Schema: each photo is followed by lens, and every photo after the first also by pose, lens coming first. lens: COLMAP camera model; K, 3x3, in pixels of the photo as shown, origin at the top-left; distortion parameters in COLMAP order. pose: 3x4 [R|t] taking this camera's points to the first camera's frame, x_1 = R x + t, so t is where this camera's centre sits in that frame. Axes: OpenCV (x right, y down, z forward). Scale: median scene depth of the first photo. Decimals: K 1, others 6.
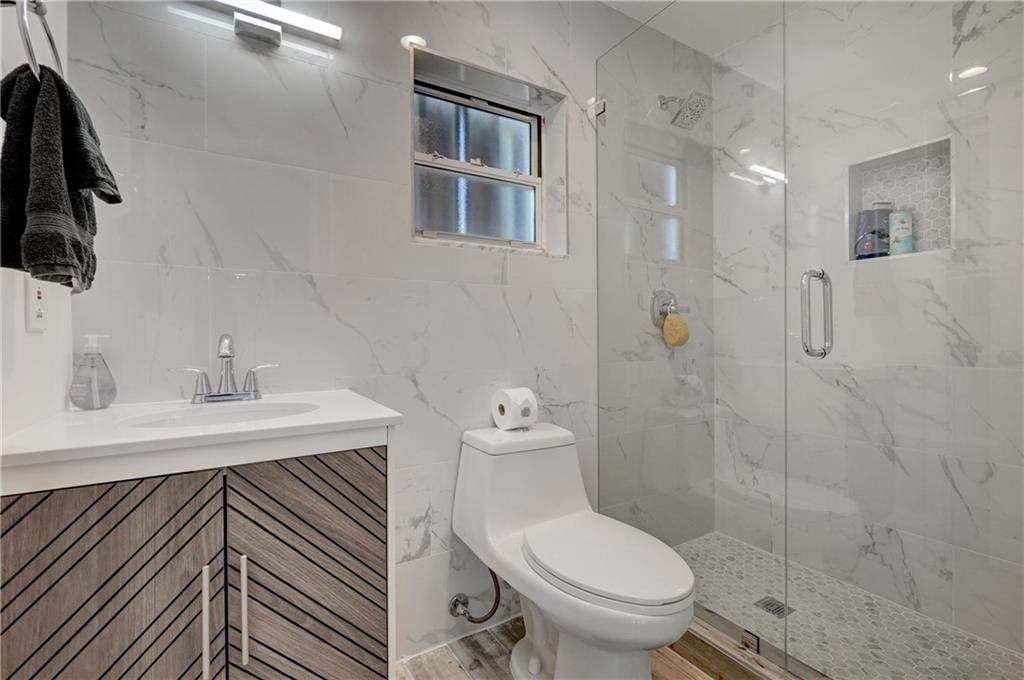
lens RADIAL K [[453.5, 0, 514.4], [0, 453.5, 340.0], [0, 0, 1]] dist [-0.019738, 0.000246]
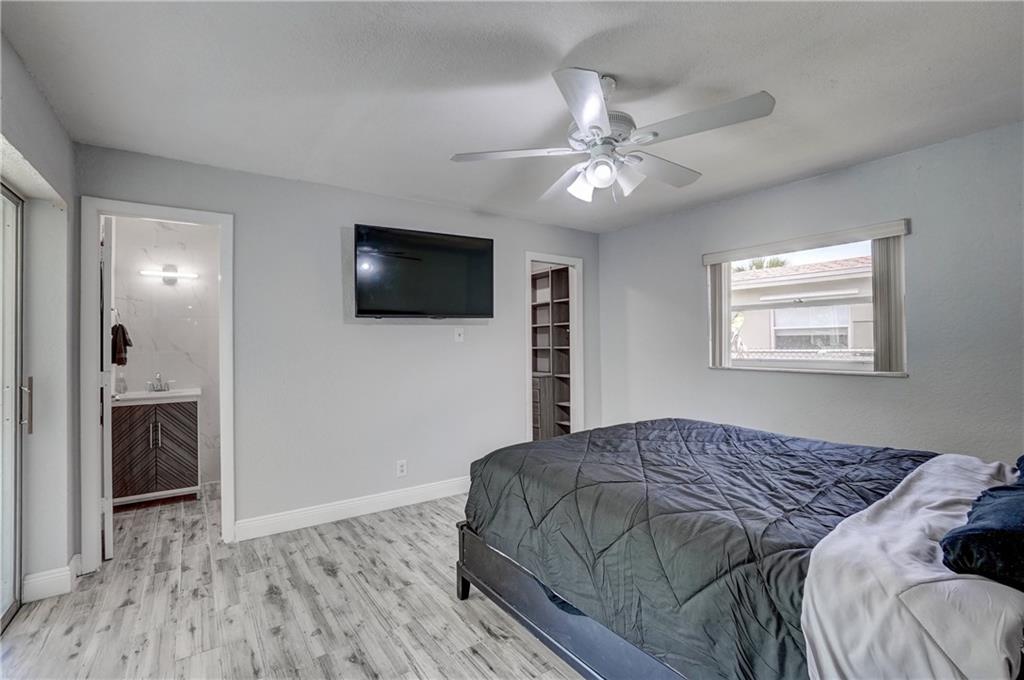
lens RADIAL K [[453.5, 0, 504.9], [0, 453.5, 340.0], [0, 0, 1]] dist [-0.019738, 0.000246]
pose [[0.998827, -0.001438, 0.048392, 2.671782], [0.002172, 0.999883, -0.015118, -0.295558], [-0.048364, 0.015205, 0.998714, -3.720320]]
